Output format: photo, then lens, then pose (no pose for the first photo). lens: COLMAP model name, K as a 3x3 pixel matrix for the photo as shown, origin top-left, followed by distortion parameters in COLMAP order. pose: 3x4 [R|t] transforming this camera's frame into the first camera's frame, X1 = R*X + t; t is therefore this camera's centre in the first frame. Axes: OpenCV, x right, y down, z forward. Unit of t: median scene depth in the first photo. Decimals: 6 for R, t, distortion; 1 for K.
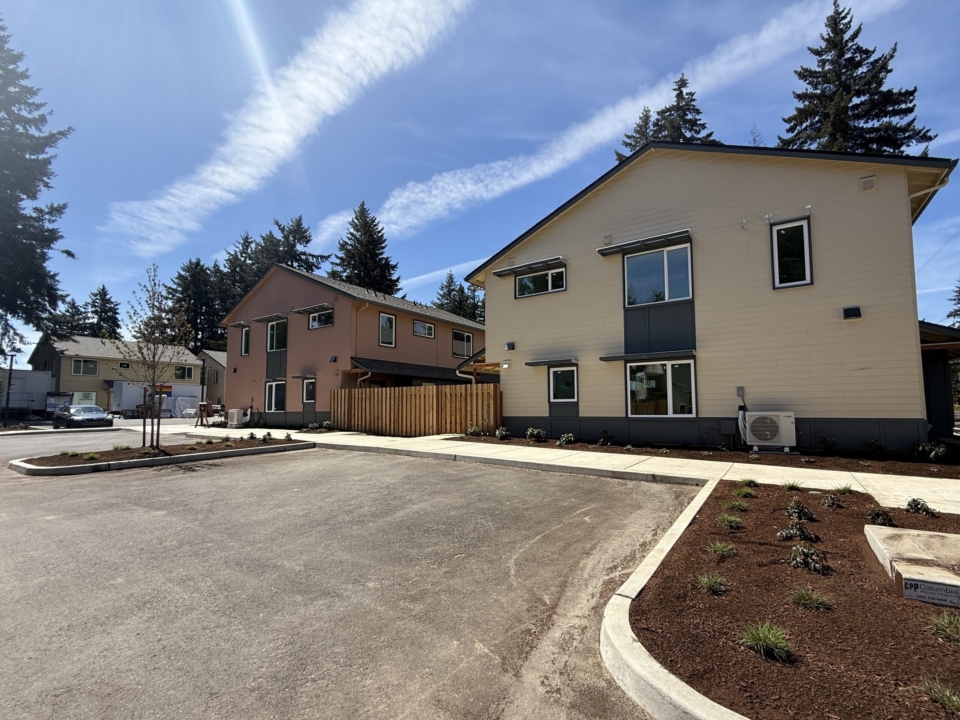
lens RADIAL K [[414.1, 0, 479.8], [0, 414.1, 369.2], [0, 0, 1]] dist [-0.013436, -0.000206]
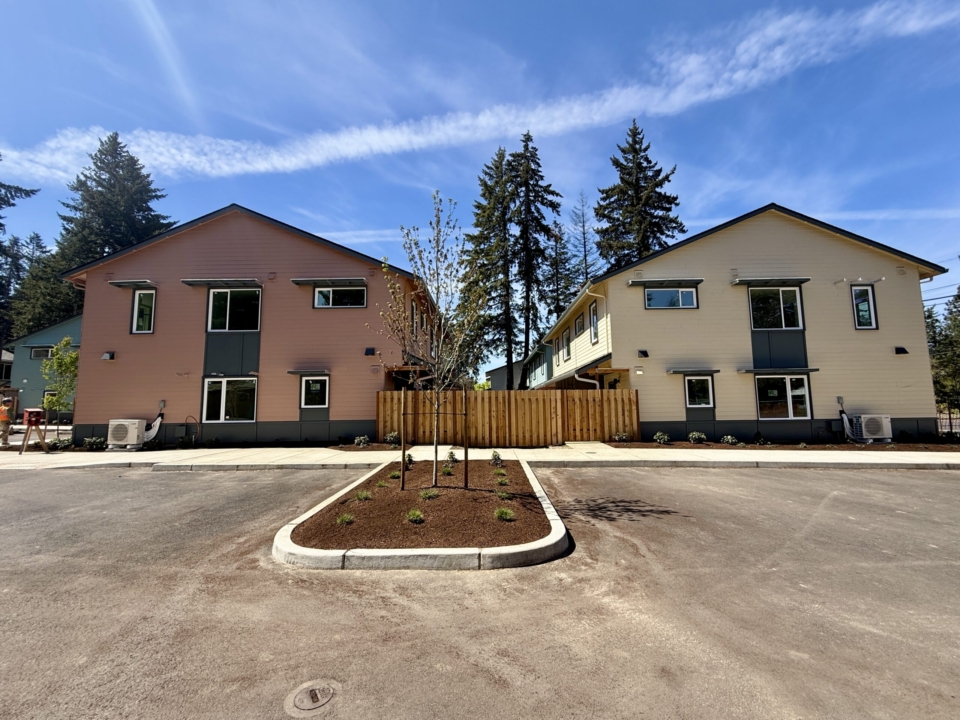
lens RADIAL K [[387.9, 0, 481.5], [0, 387.9, 354.9], [0, 0, 1]] dist [-0.006834, -0.000106]
pose [[0.841874, 0.054279, 0.536938, -0.792172], [-0.041196, 0.998490, -0.036347, -0.000395], [-0.538100, 0.008480, 0.842839, 0.391784]]
